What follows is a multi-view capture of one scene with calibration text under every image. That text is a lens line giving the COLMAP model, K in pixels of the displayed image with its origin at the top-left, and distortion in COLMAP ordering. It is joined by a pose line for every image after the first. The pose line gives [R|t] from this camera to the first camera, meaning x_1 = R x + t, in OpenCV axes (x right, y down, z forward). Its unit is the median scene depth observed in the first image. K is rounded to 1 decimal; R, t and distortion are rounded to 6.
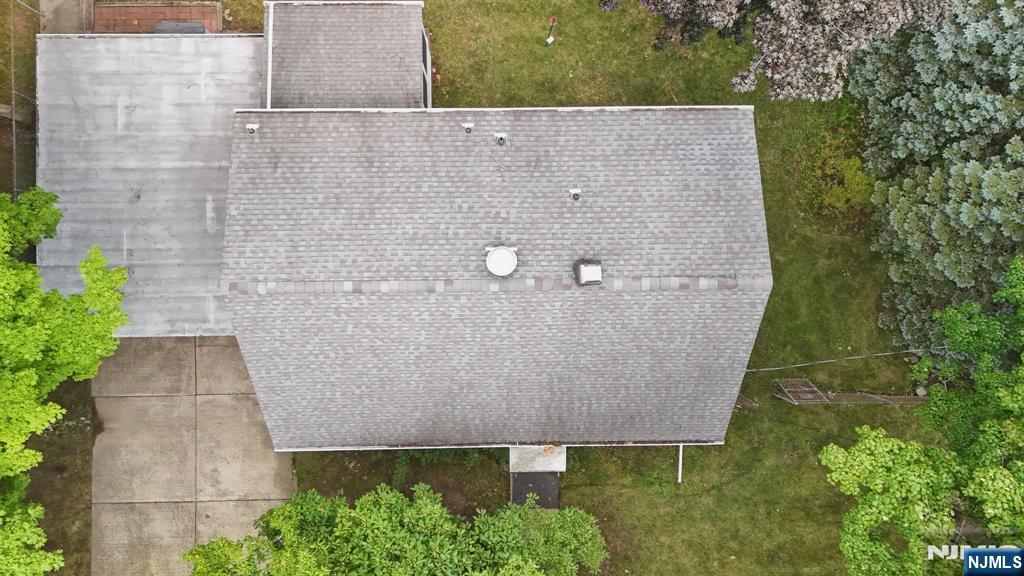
lens RADIAL K [[717.8, 0, 512.0], [0, 717.8, 288.0], [0, 0, 1]] dist [-0.000465, 0.000327]
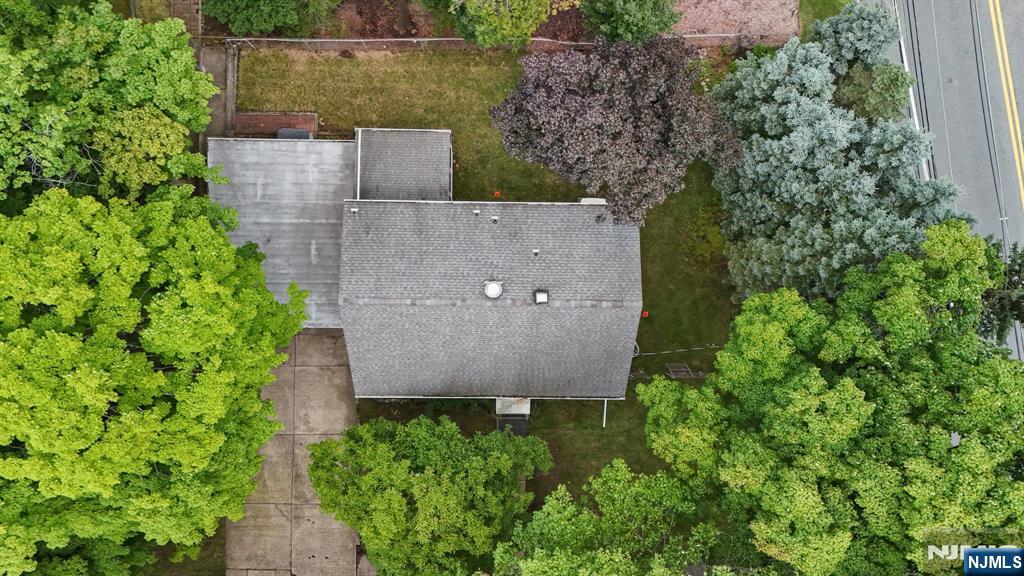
lens RADIAL K [[733.6, 0, 553.9], [0, 733.6, 289.7], [0, 0, 1]] dist [0.004513, 0.000198]
pose [[0.998010, 0.024871, 0.057937, 0.024965], [-0.024798, 0.999691, -0.001978, -0.030010], [-0.057968, 0.000537, 0.998318, -0.694597]]
